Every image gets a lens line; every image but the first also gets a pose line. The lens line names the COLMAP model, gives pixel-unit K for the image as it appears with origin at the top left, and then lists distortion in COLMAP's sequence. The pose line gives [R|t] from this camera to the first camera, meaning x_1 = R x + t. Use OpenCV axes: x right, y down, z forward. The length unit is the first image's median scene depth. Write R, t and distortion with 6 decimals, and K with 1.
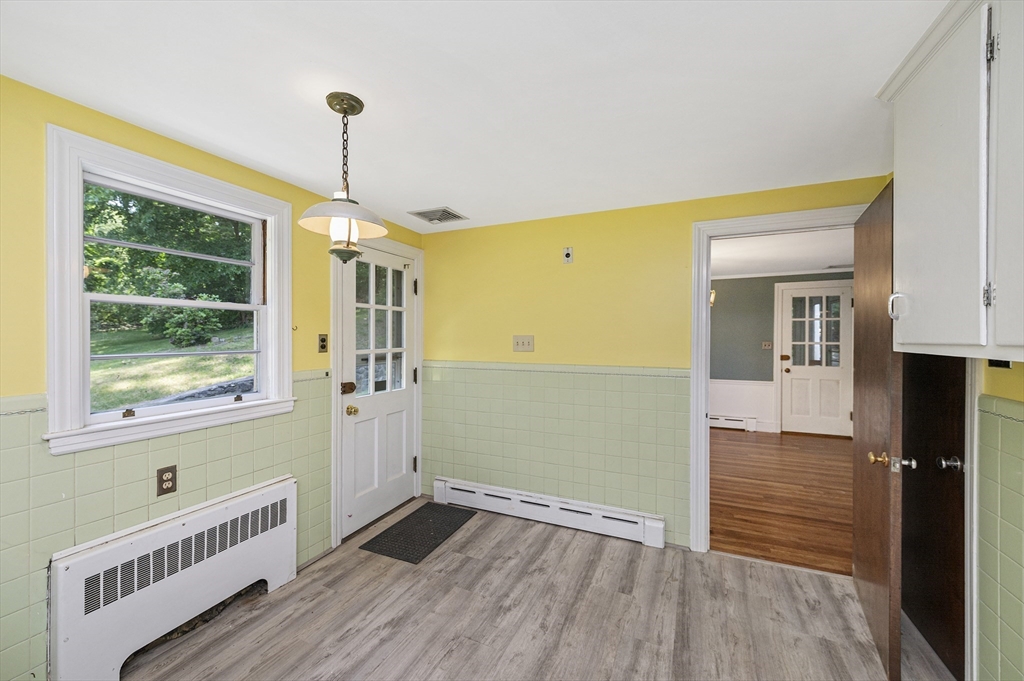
lens RADIAL K [[400.8, 0, 507.4], [0, 400.8, 336.7], [0, 0, 1]] dist [0.001589, 0.000159]
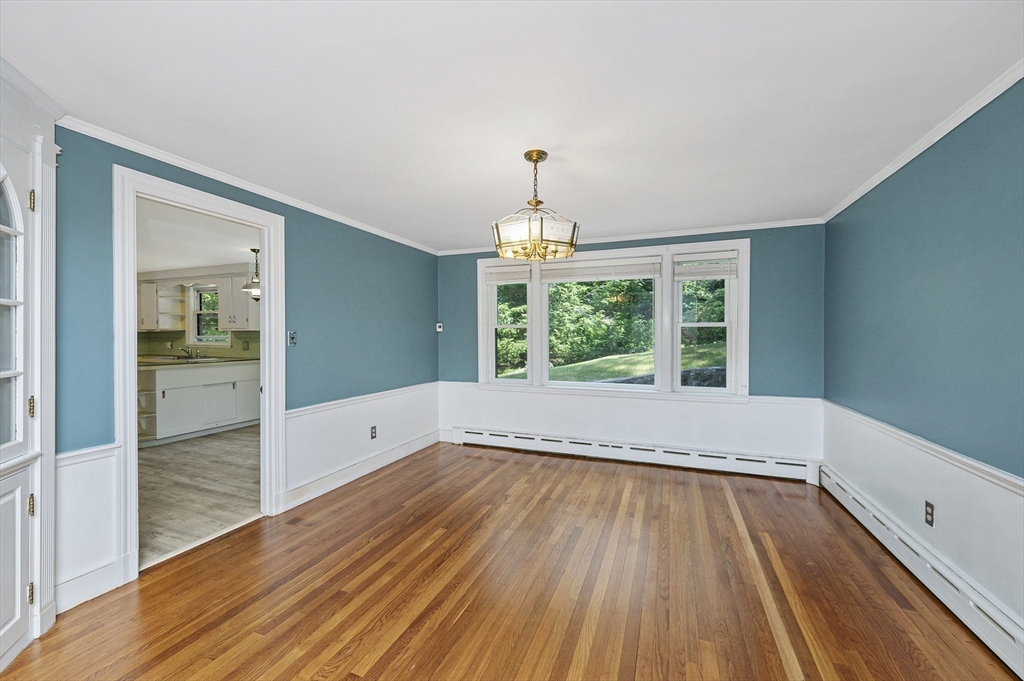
lens RADIAL K [[406.2, 0, 507.3], [0, 406.2, 339.0], [0, 0, 1]] dist [0.000729, -0.000142]
pose [[0.047440, 0.006424, -0.998853, 1.705515], [-0.003105, 0.999975, 0.006284, 0.047295], [0.998869, 0.002804, 0.047459, 1.677068]]
